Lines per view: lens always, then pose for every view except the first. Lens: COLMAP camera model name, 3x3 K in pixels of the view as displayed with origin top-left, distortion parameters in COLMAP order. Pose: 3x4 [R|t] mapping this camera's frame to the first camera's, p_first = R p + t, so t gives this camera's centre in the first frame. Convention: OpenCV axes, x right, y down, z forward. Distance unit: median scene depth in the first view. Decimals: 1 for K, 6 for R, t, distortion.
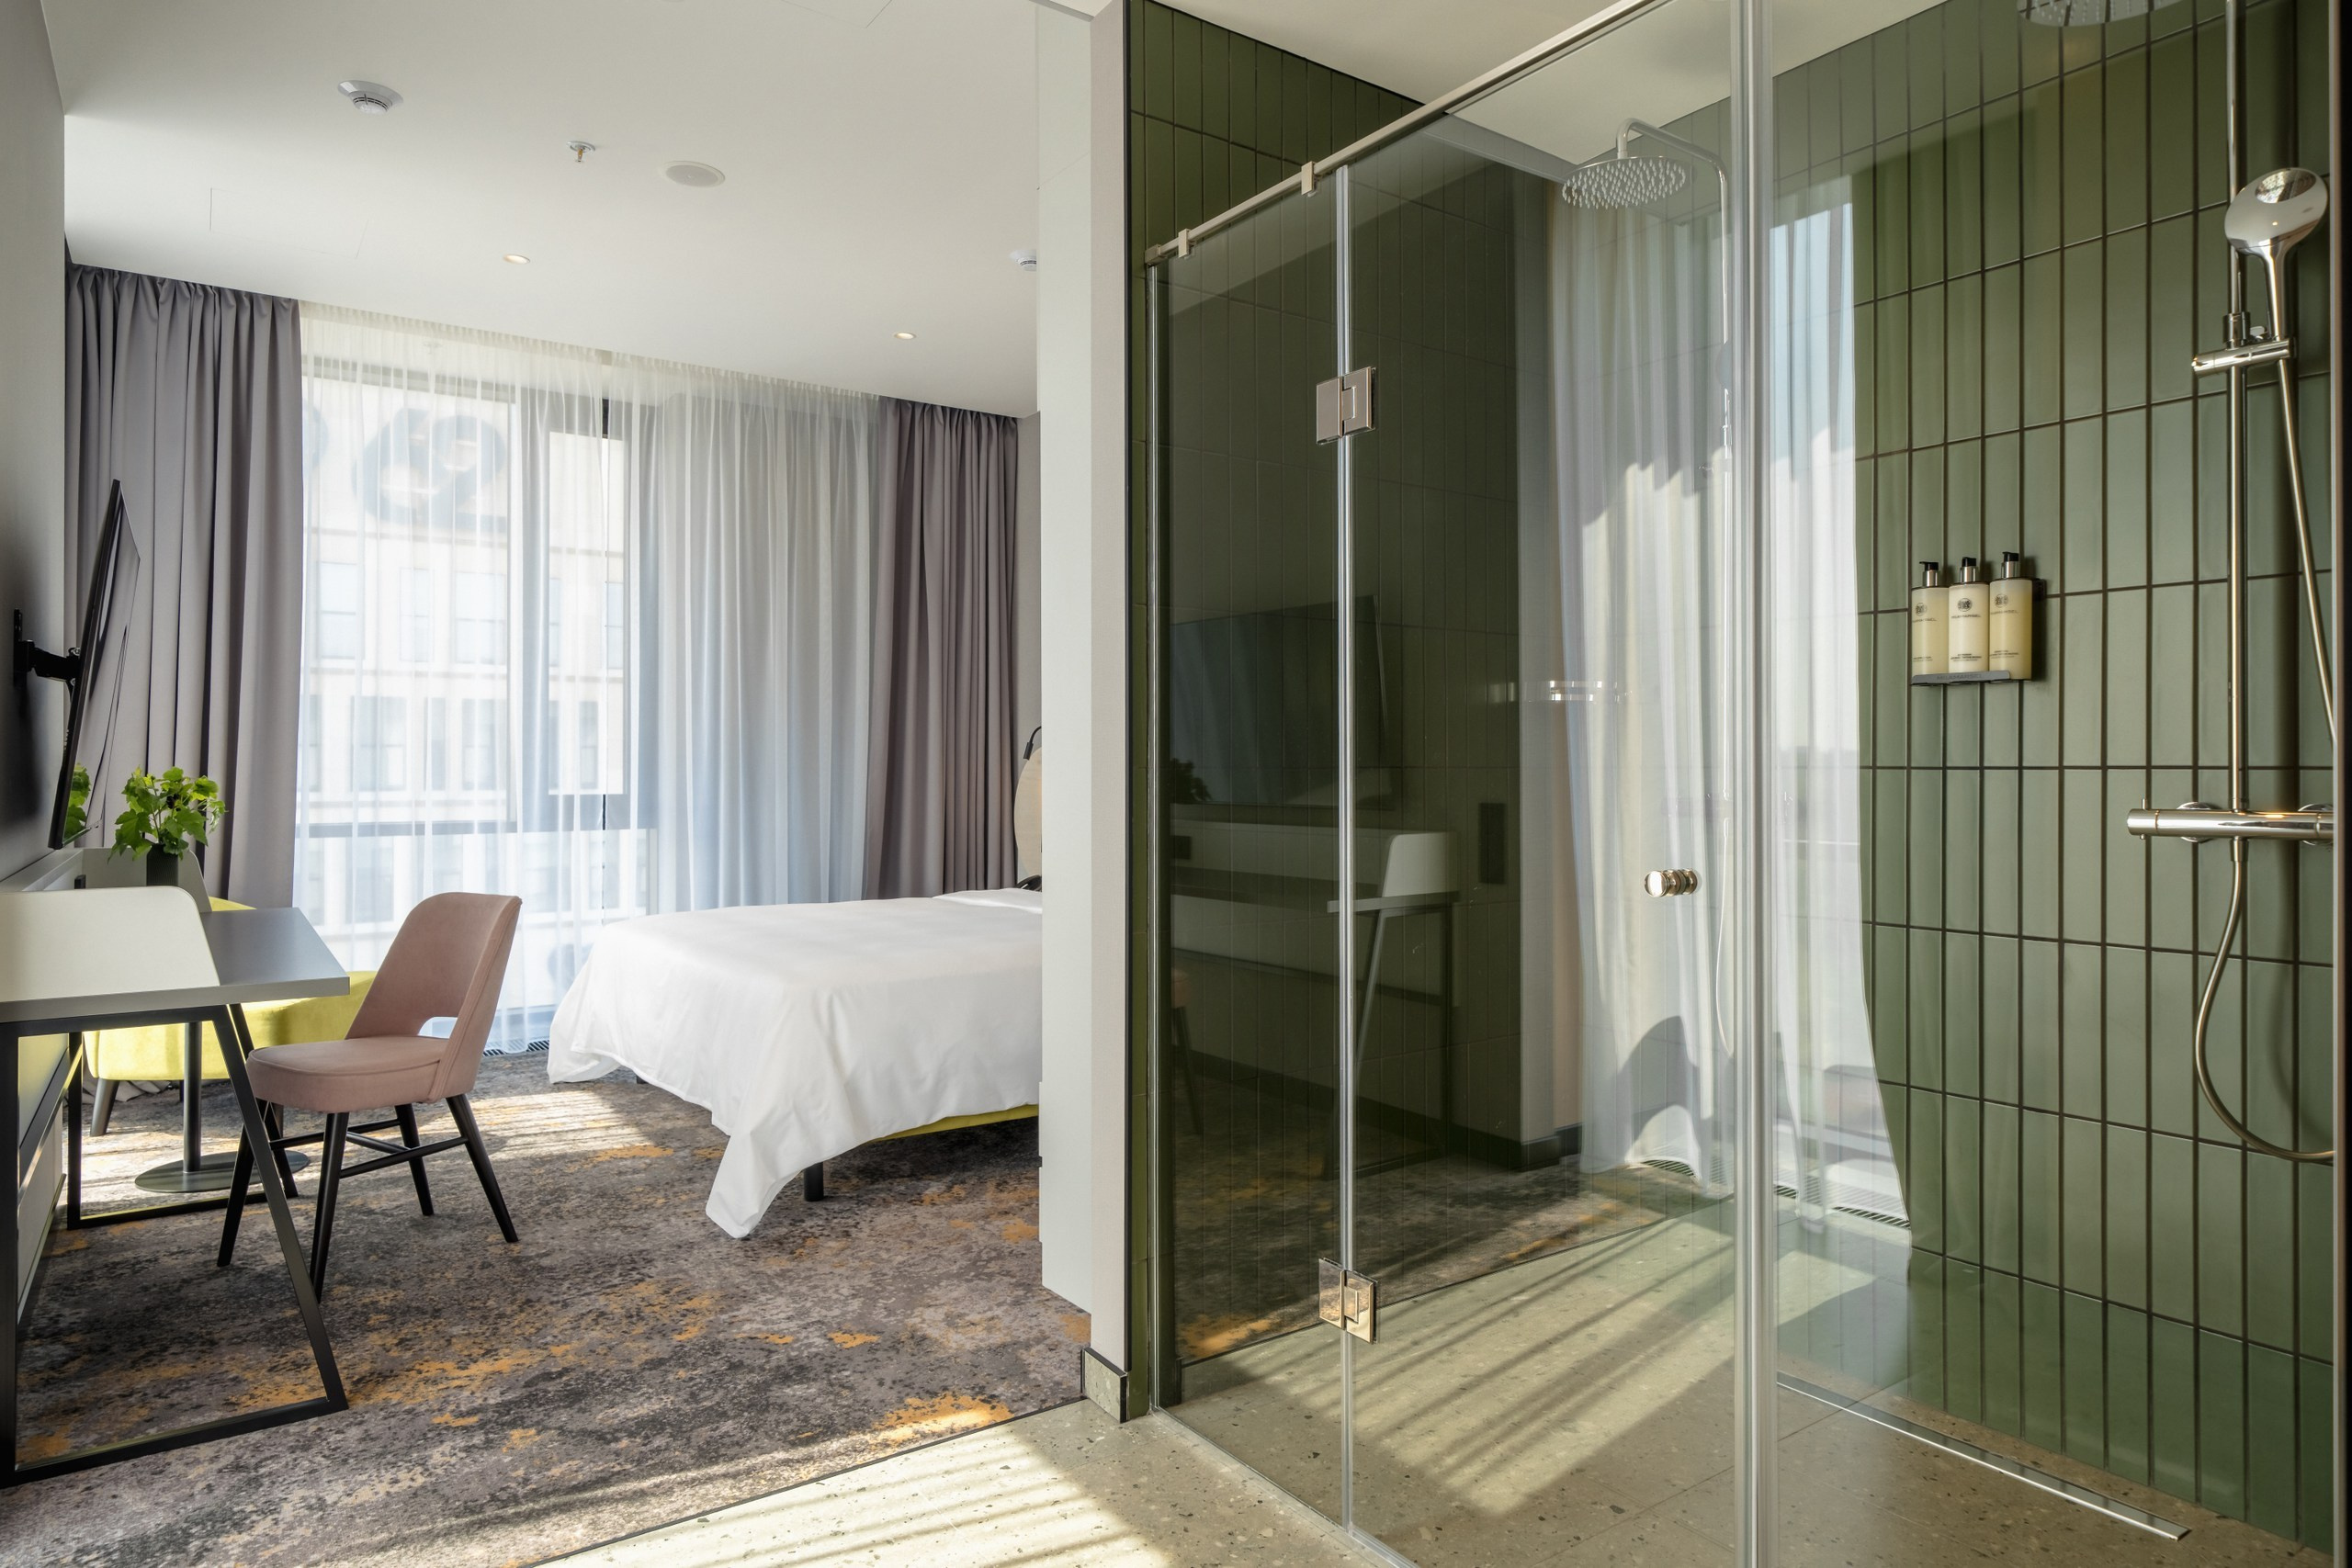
lens RADIAL K [[1388.3, 0, 1173.3], [0, 1388.3, 767.4], [0, 0, 1]] dist [-0.001344, -0.003225]
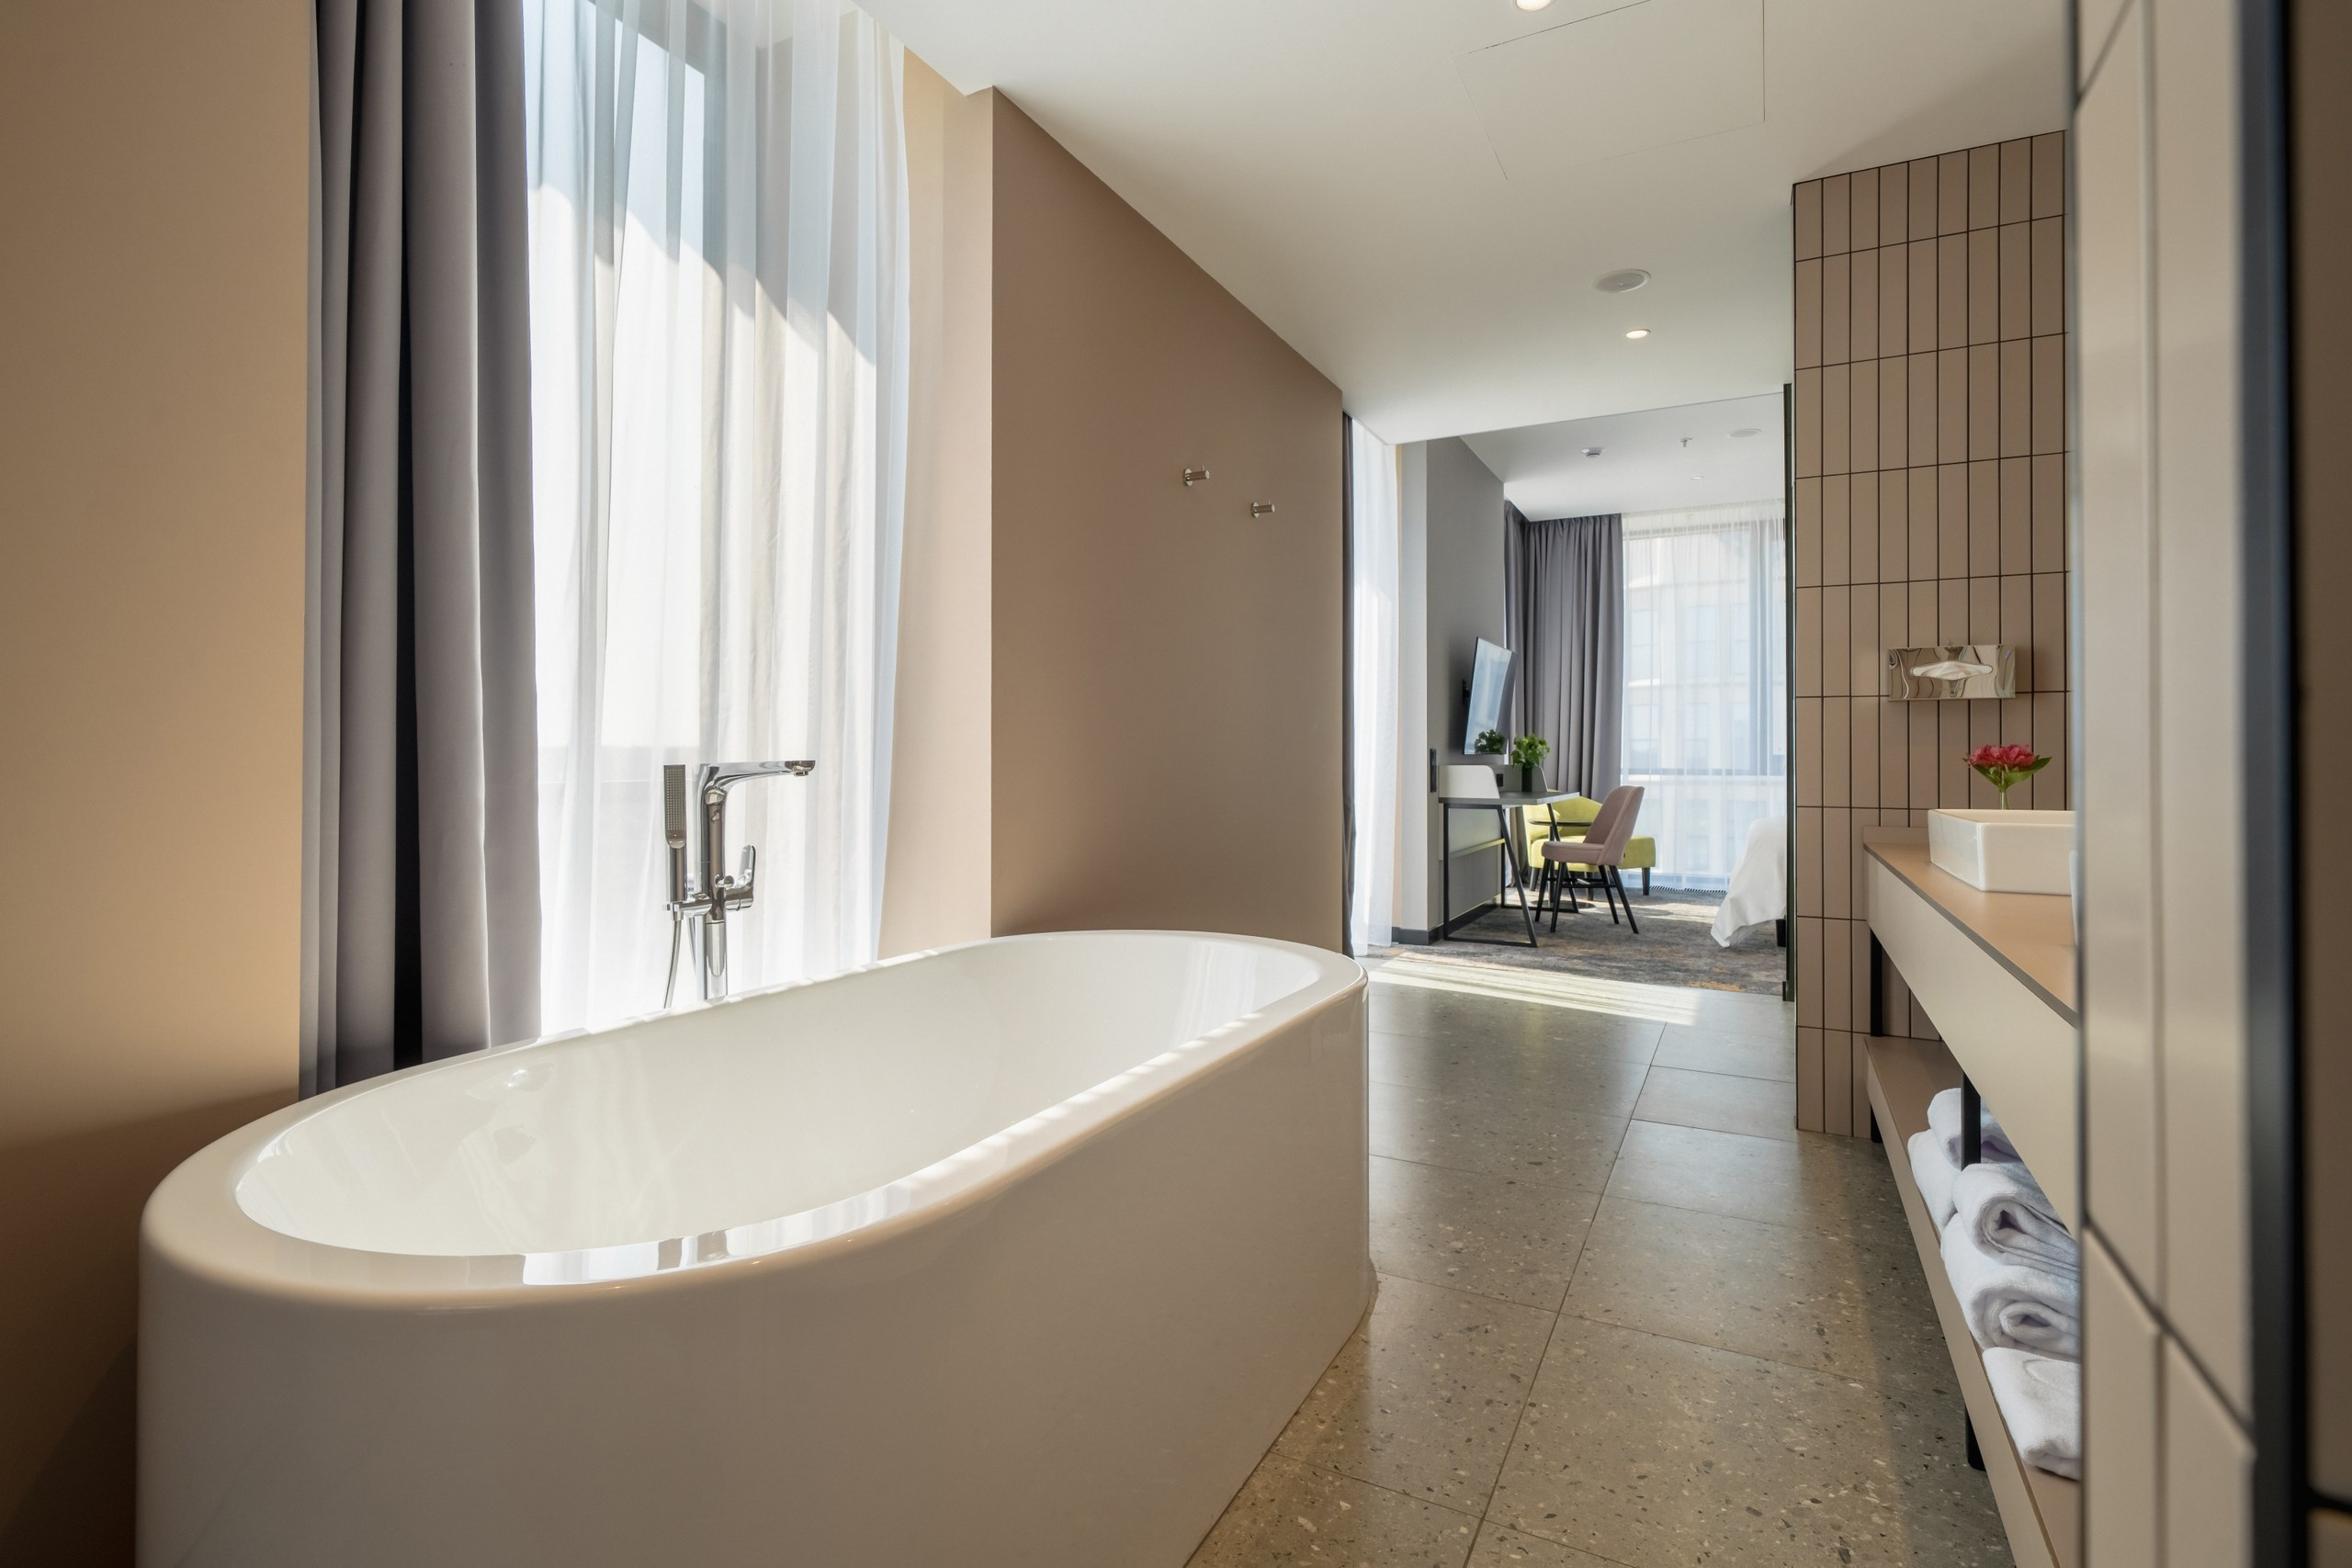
lens RADIAL K [[1132.4, 0, 1136.6], [0, 1132.4, 742.6], [0, 0, 1]] dist [-0.005454, -0.000009]
pose [[0.432235, -0.012312, -0.901677, 0.839975], [-0.003554, 0.999876, -0.015357, 0.051005], [0.901754, 0.009842, 0.432137, -0.554166]]
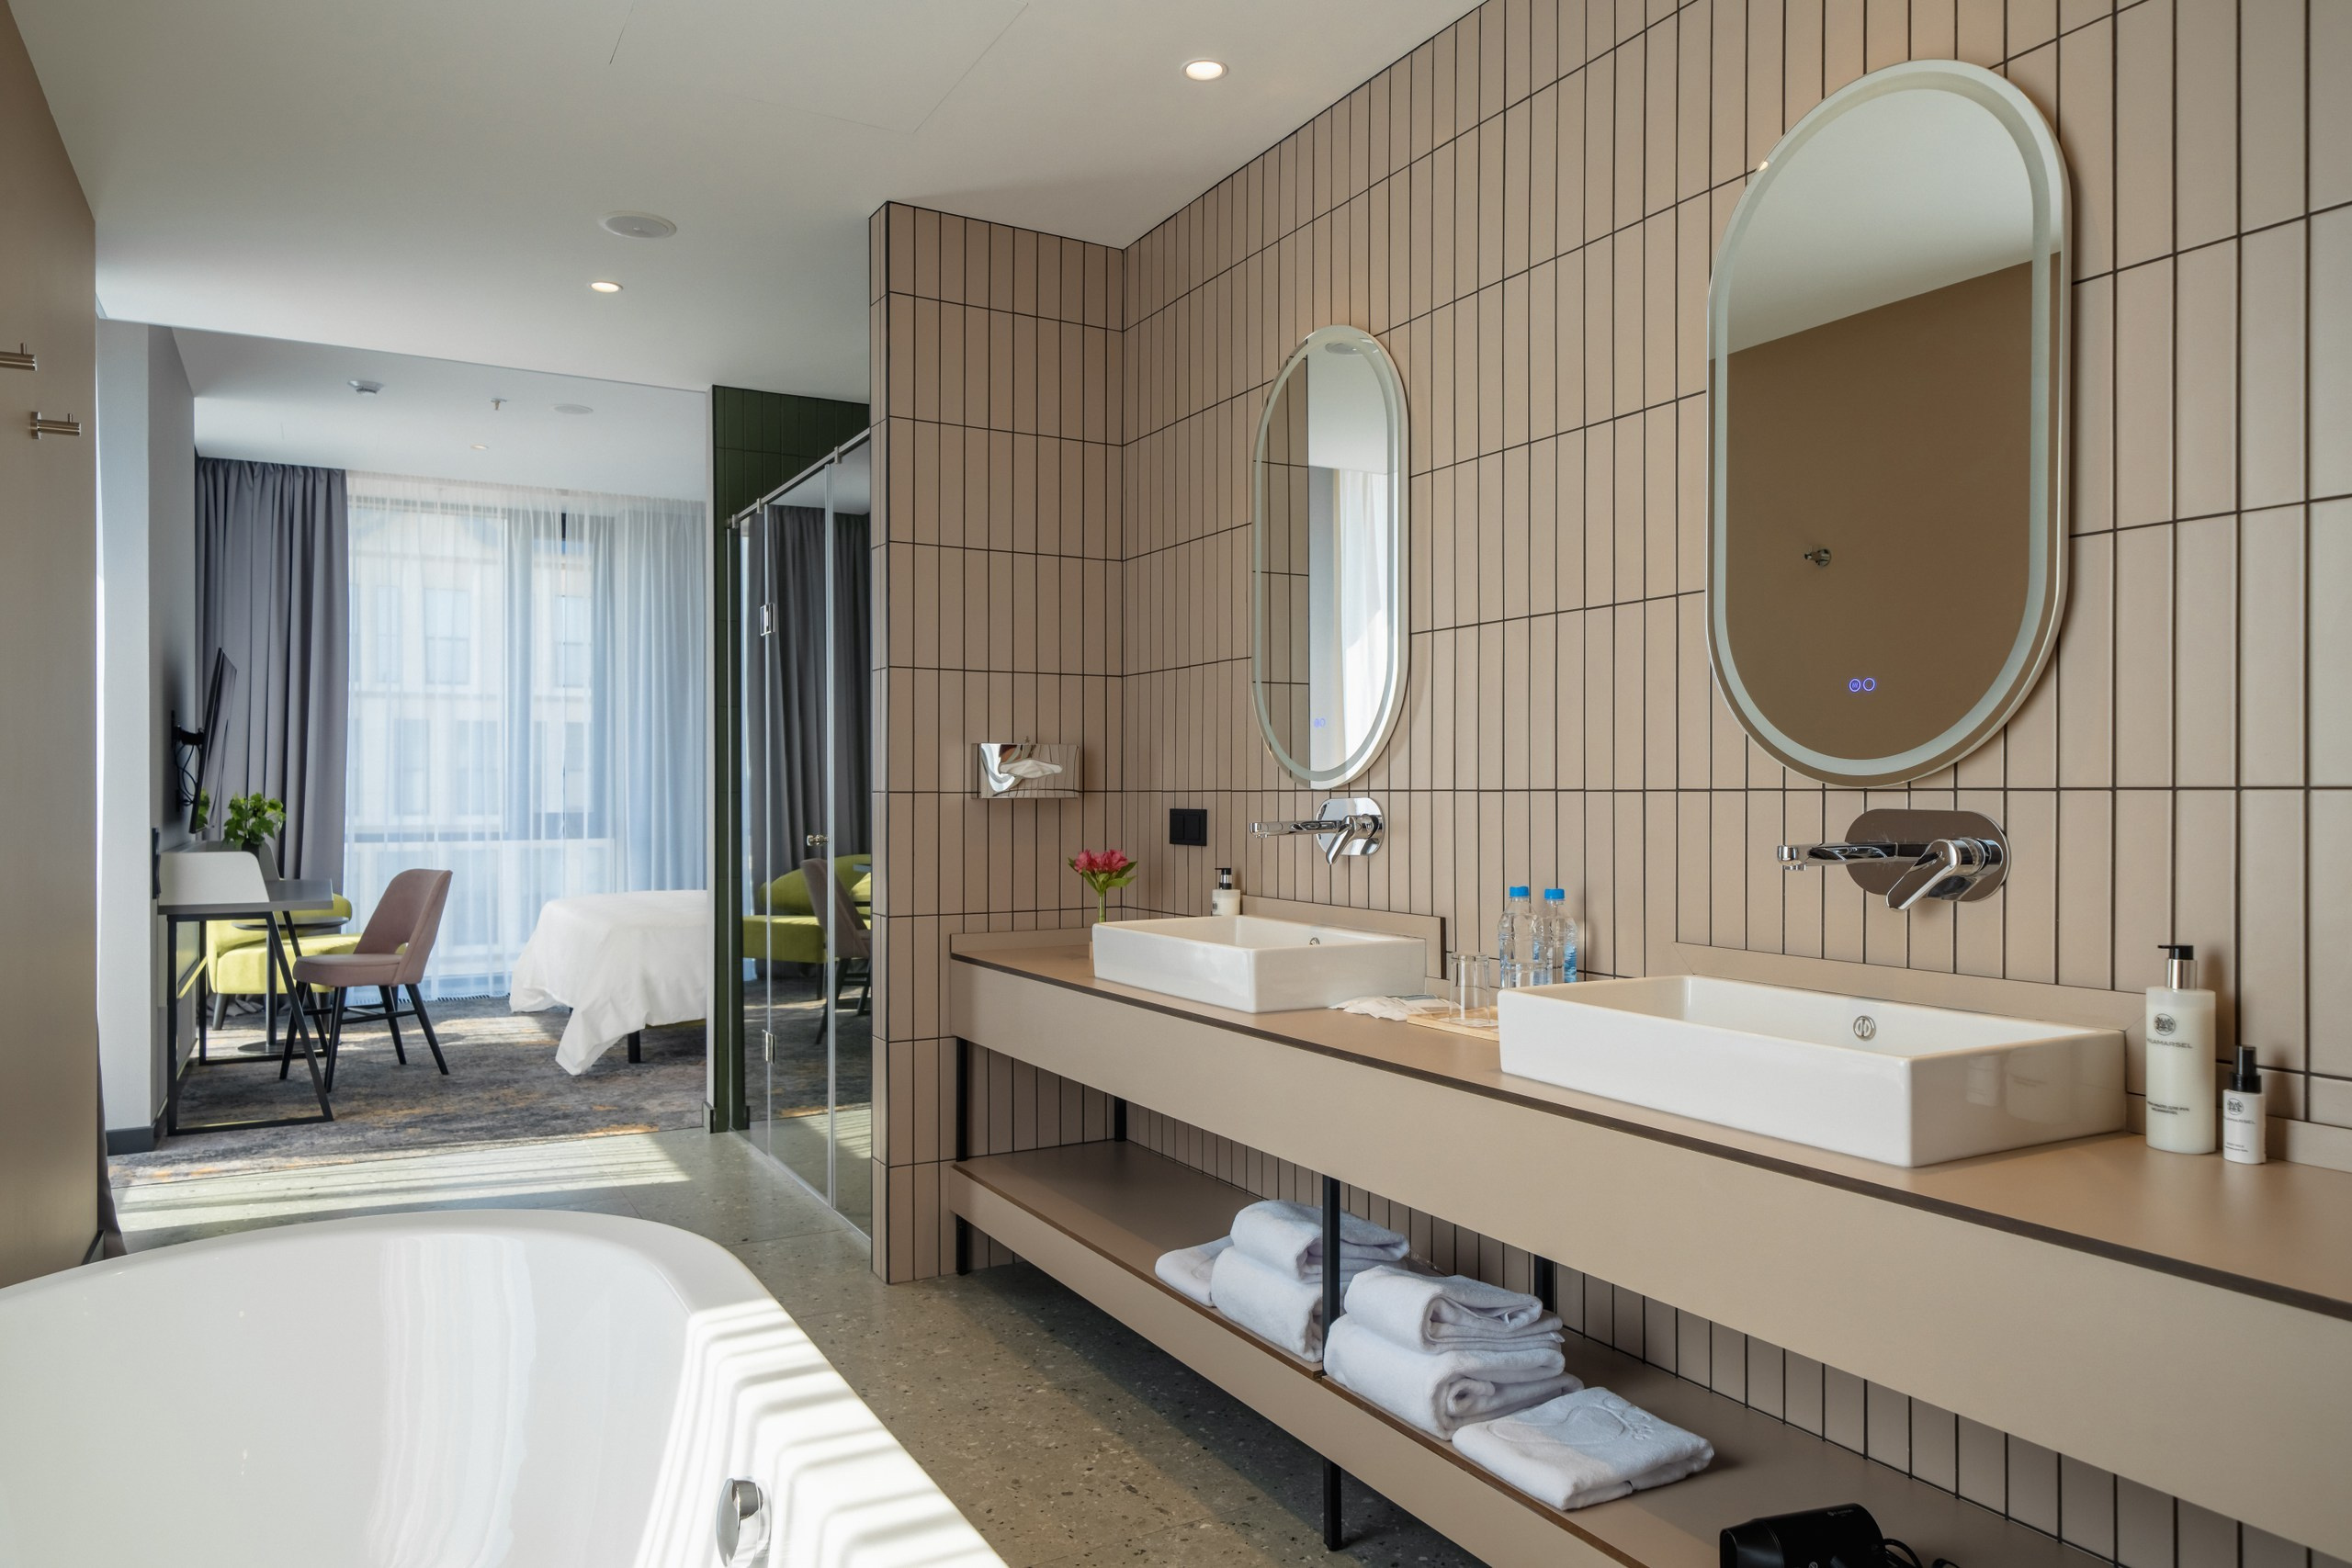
lens RADIAL K [[1537.5, 0, 1182.4], [0, 1537.5, 793.7], [0, 0, 1]] dist [-0.002135, 0.000113]
pose [[0.994700, -0.002469, -0.102786, 0.579467], [0.002648, 0.999995, 0.001605, 0.000756], [0.102781, -0.001868, 0.994702, -0.728780]]
